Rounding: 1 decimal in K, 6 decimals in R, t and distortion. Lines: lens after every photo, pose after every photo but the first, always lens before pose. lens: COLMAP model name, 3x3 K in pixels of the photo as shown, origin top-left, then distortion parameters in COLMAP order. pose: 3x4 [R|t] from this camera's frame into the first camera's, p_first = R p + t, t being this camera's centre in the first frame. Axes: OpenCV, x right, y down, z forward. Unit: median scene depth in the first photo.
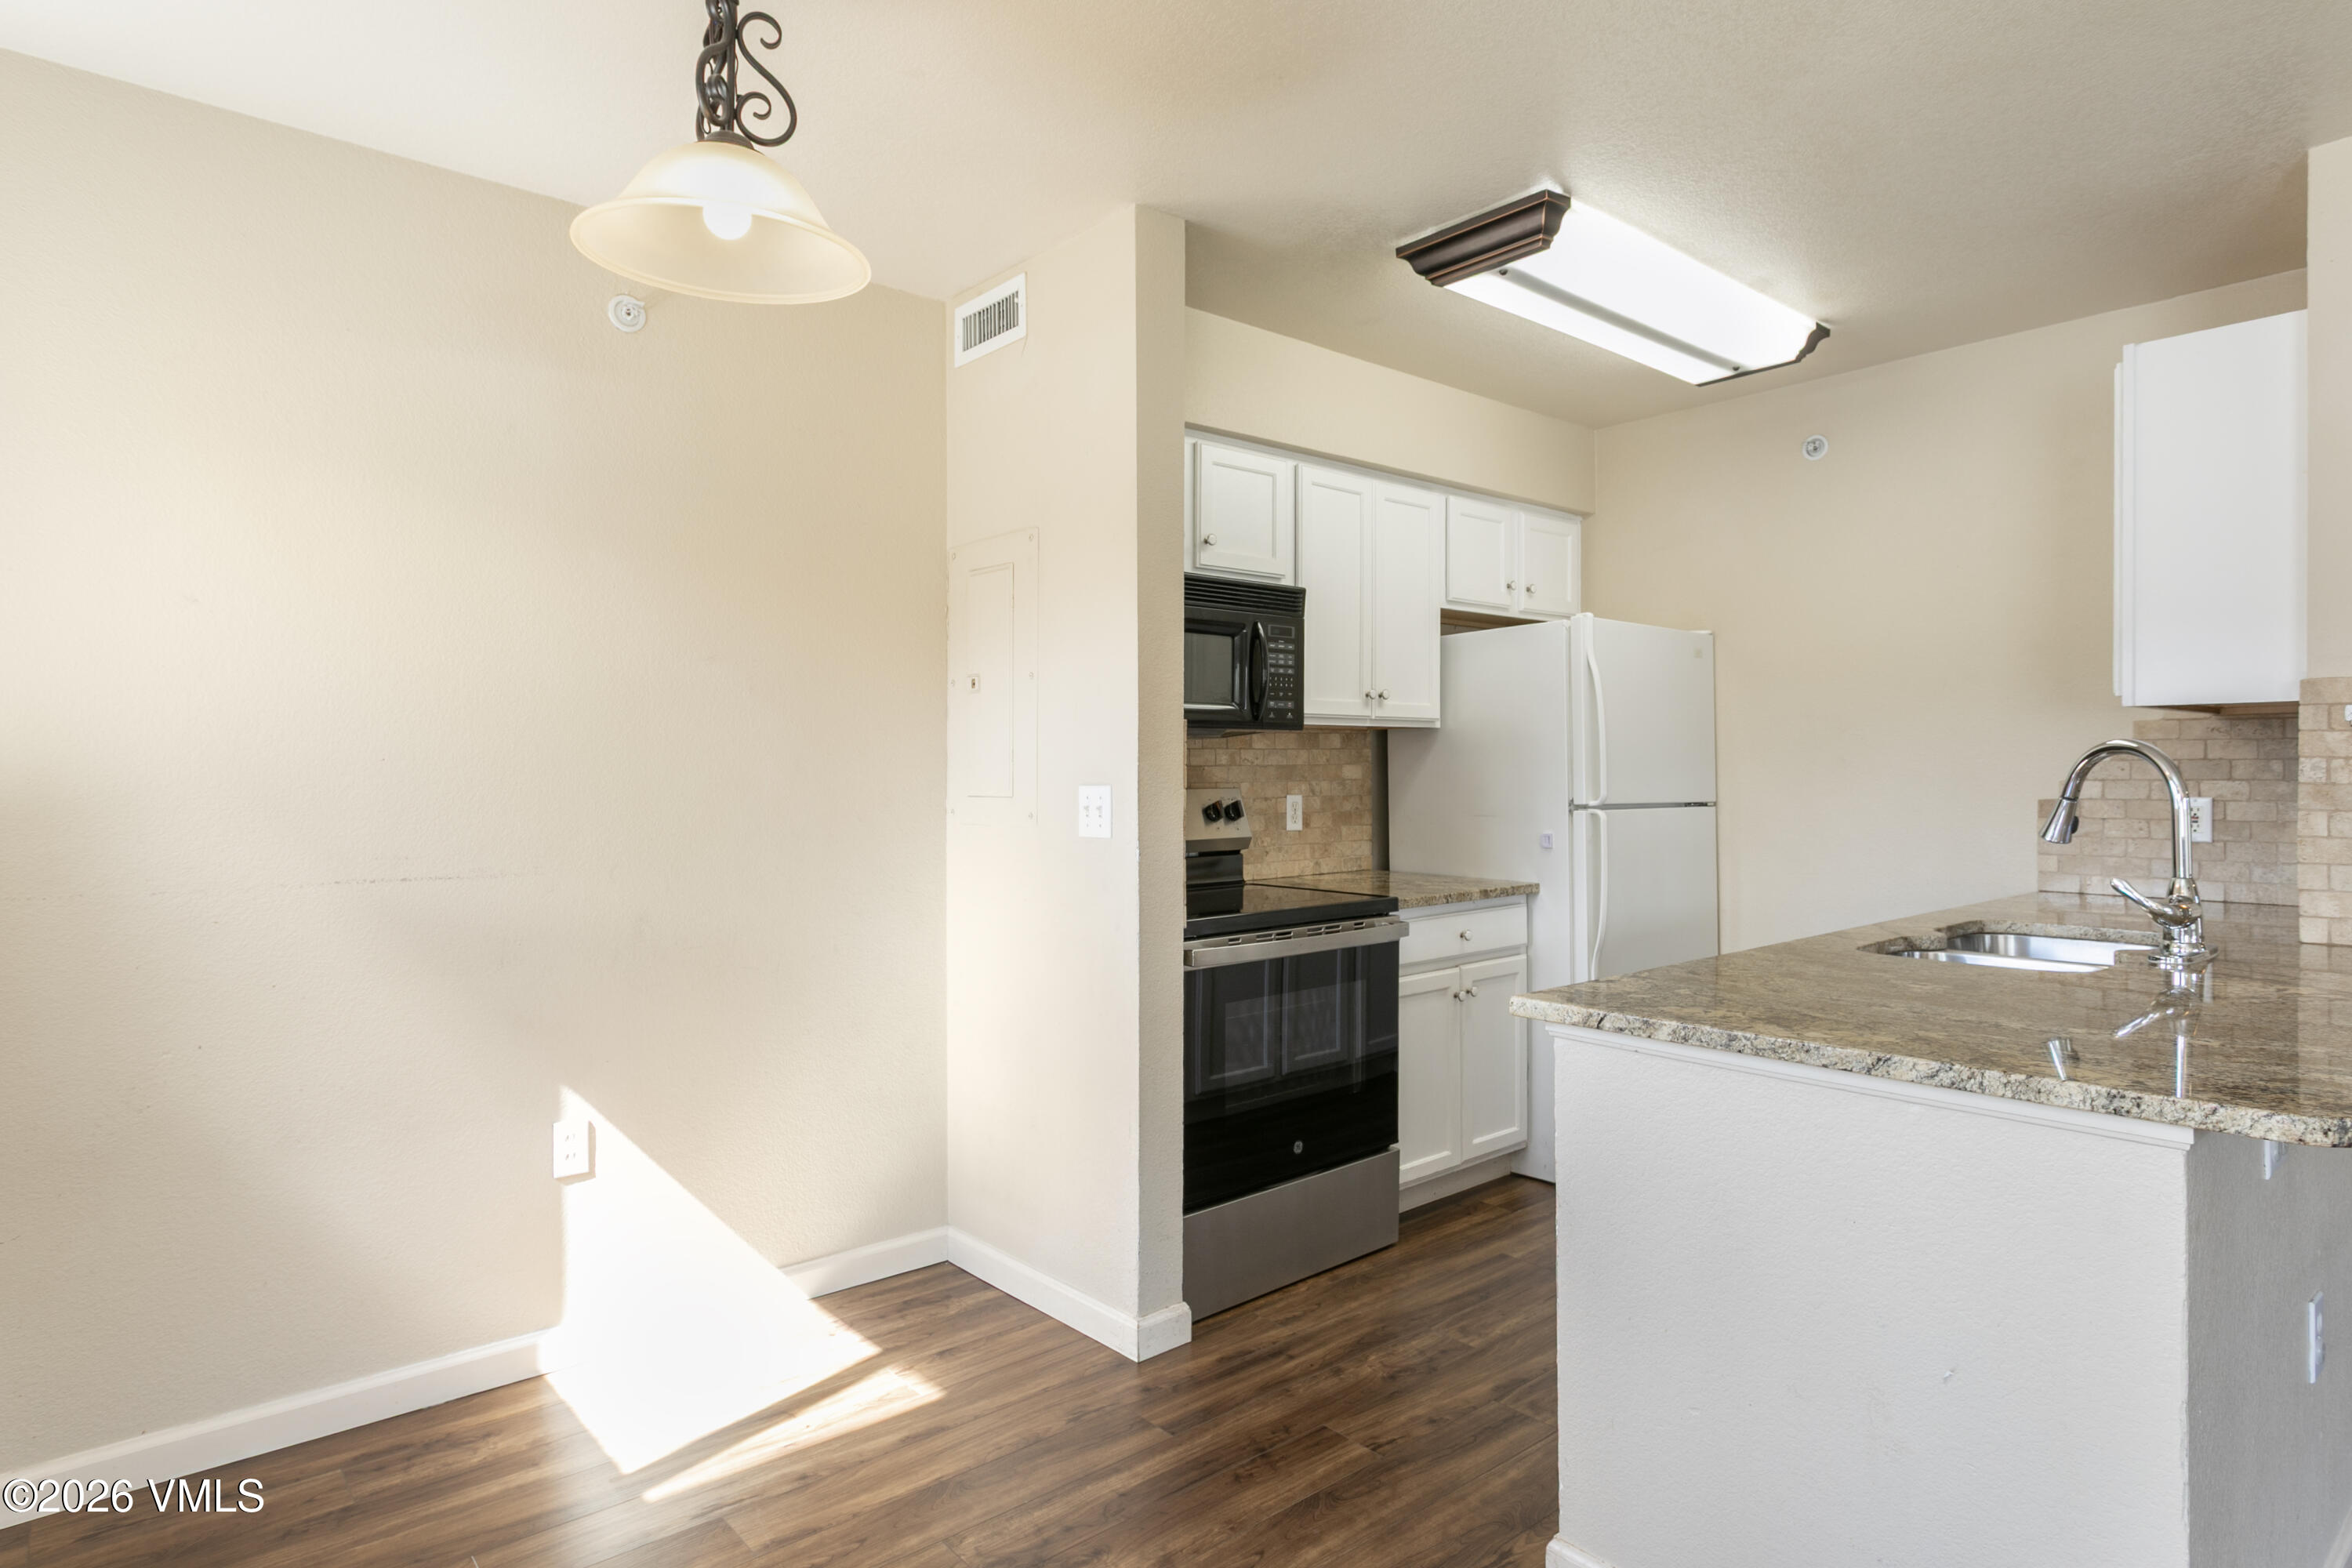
lens RADIAL K [[1268.0, 0, 1187.8], [0, 1268.0, 778.4], [0, 0, 1]] dist [-0.003690, 0.002435]
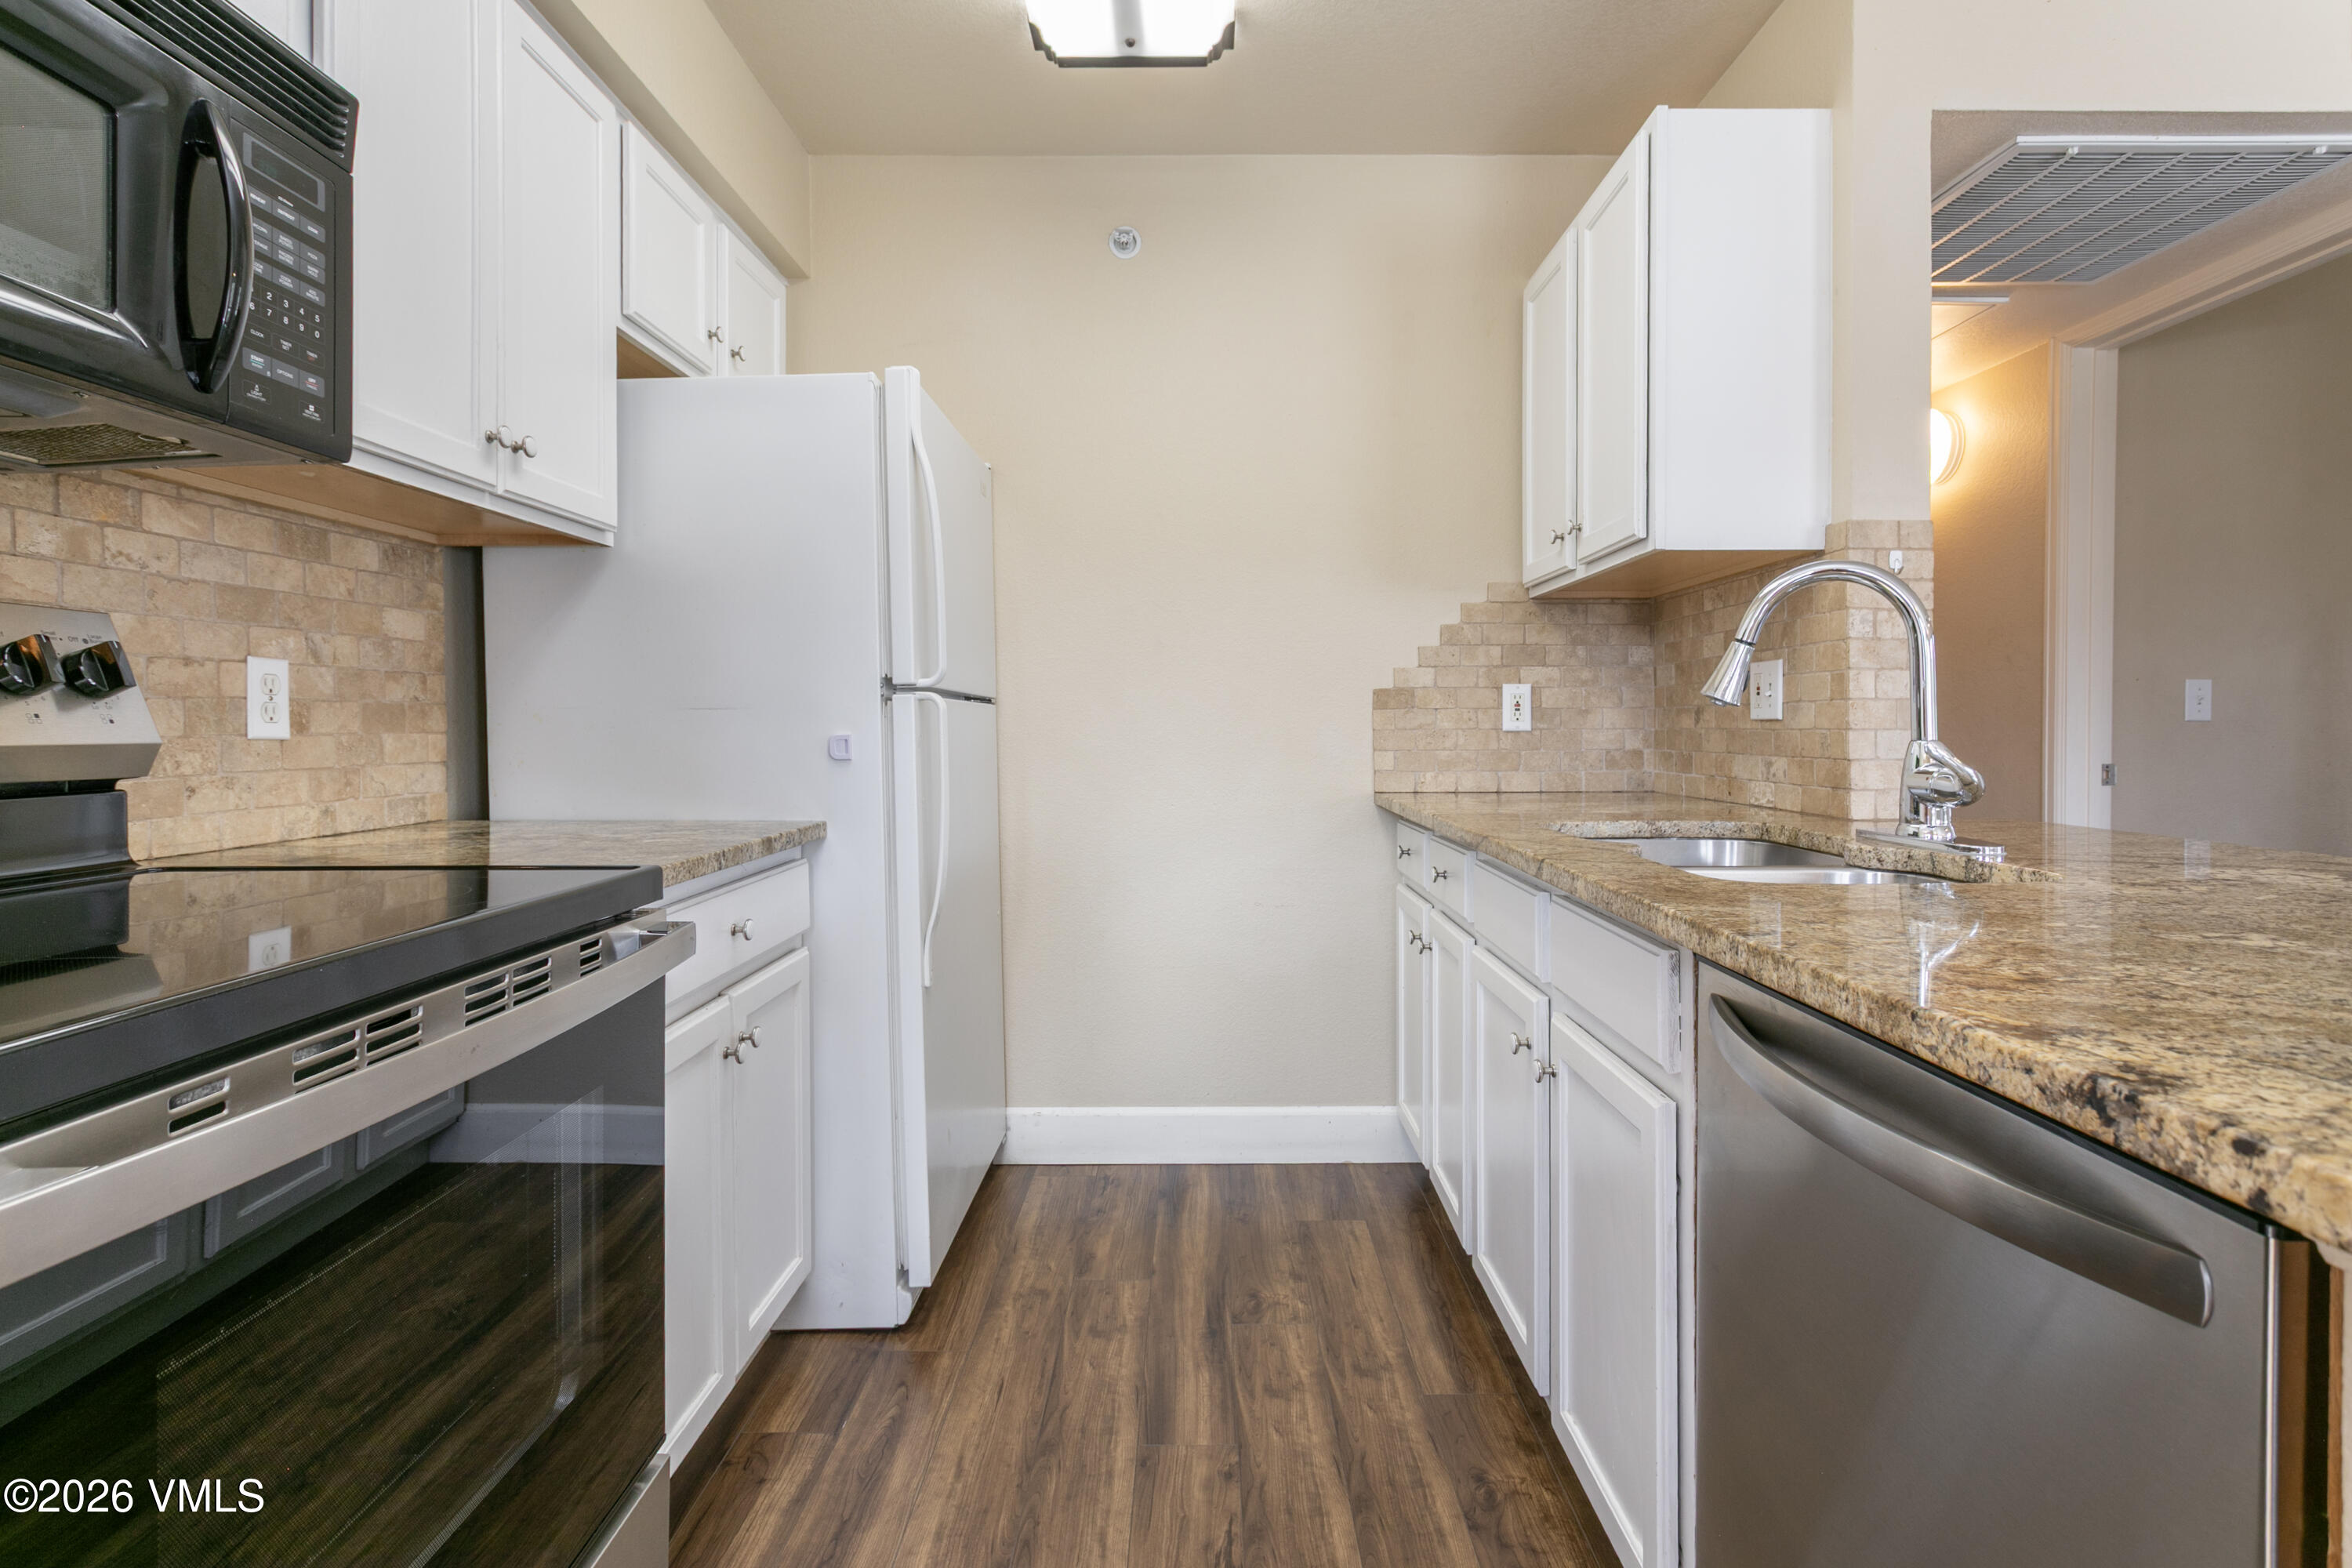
lens RADIAL K [[1128.5, 0, 1210.6], [0, 1128.5, 738.1], [0, 0, 1]] dist [-0.002130, -0.000334]
pose [[0.646946, -0.006758, 0.762506, -0.002702], [0.004779, 0.999977, 0.004808, 0.047347], [-0.762521, 0.000533, 0.646963, 0.587047]]
